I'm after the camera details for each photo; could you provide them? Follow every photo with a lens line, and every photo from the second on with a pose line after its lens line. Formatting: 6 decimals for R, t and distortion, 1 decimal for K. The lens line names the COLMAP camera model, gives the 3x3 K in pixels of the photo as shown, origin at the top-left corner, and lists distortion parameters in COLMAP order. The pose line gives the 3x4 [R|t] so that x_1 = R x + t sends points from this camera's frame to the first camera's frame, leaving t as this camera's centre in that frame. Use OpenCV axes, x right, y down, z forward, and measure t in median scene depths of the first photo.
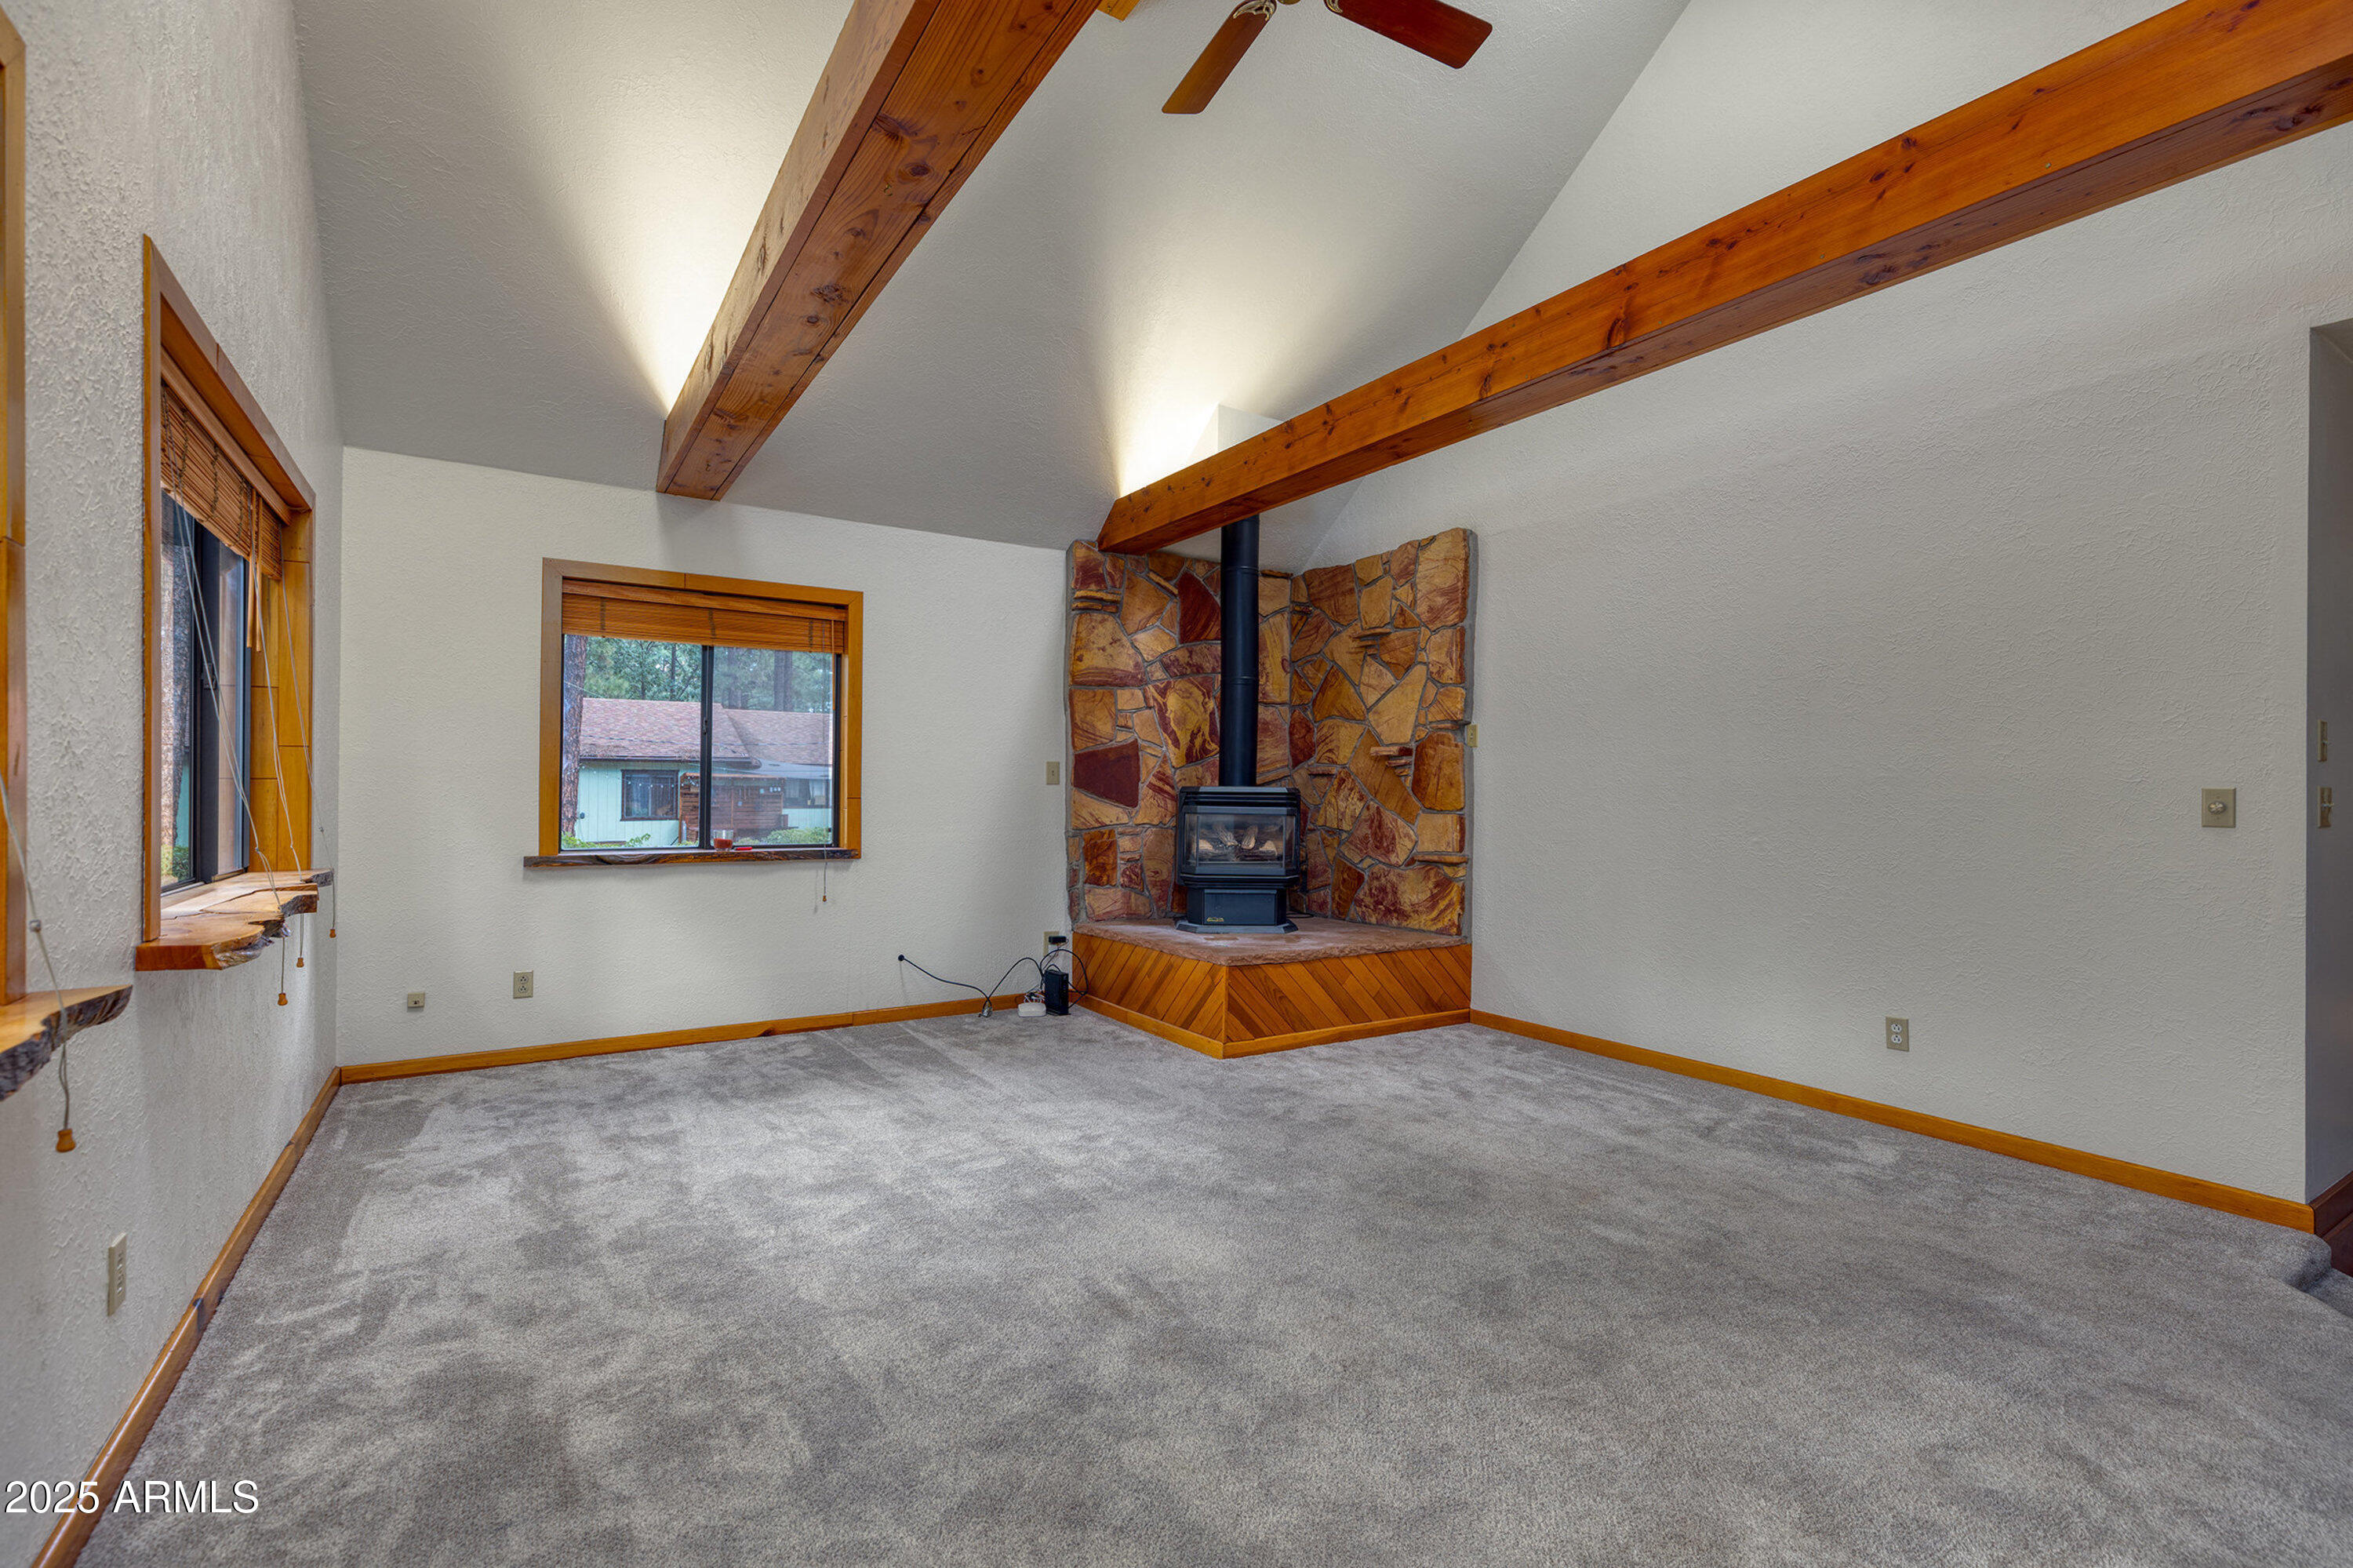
lens RADIAL K [[1078.1, 0, 1168.9], [0, 1078.1, 713.6], [0, 0, 1]] dist [0.001415, 0.000205]
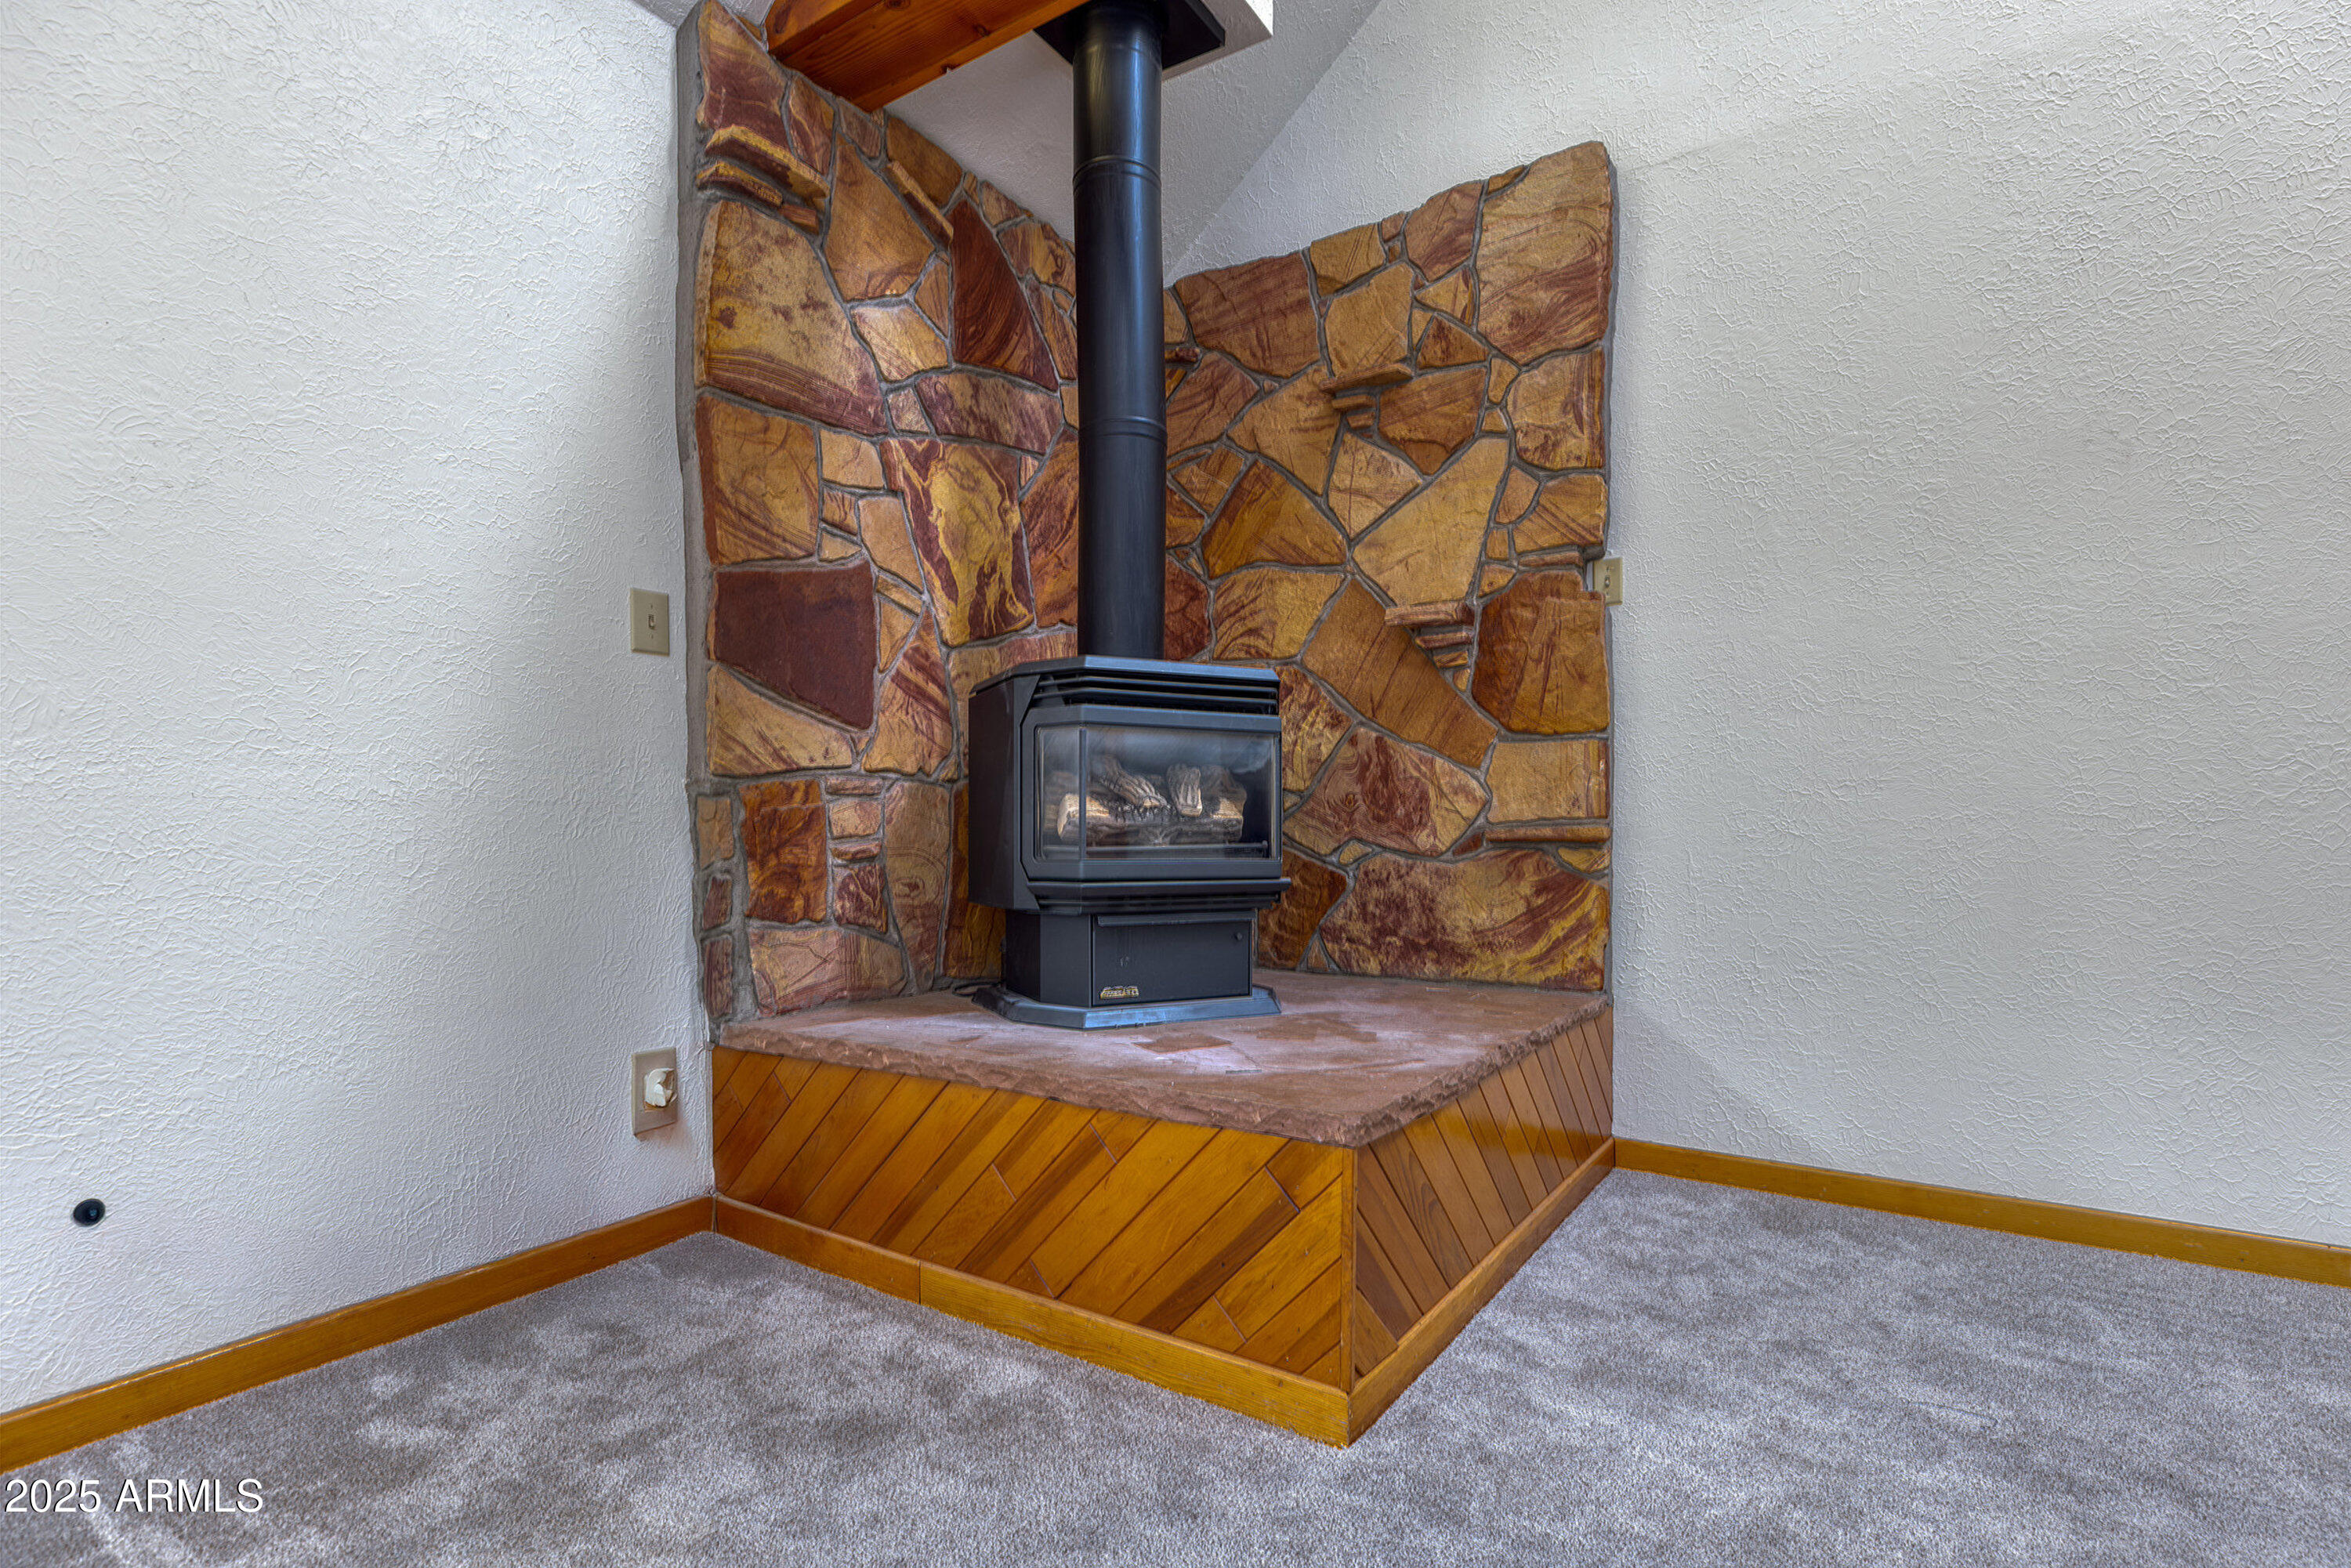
lens RADIAL K [[1142.8, 0, 1171.0], [0, 1142.8, 816.3], [0, 0, 1]] dist [0.002629, 0.000356]
pose [[0.916906, -0.007236, 0.399038, -0.100827], [-0.019626, 0.997809, 0.063189, 0.092495], [-0.398621, -0.065770, 0.914754, 0.568816]]
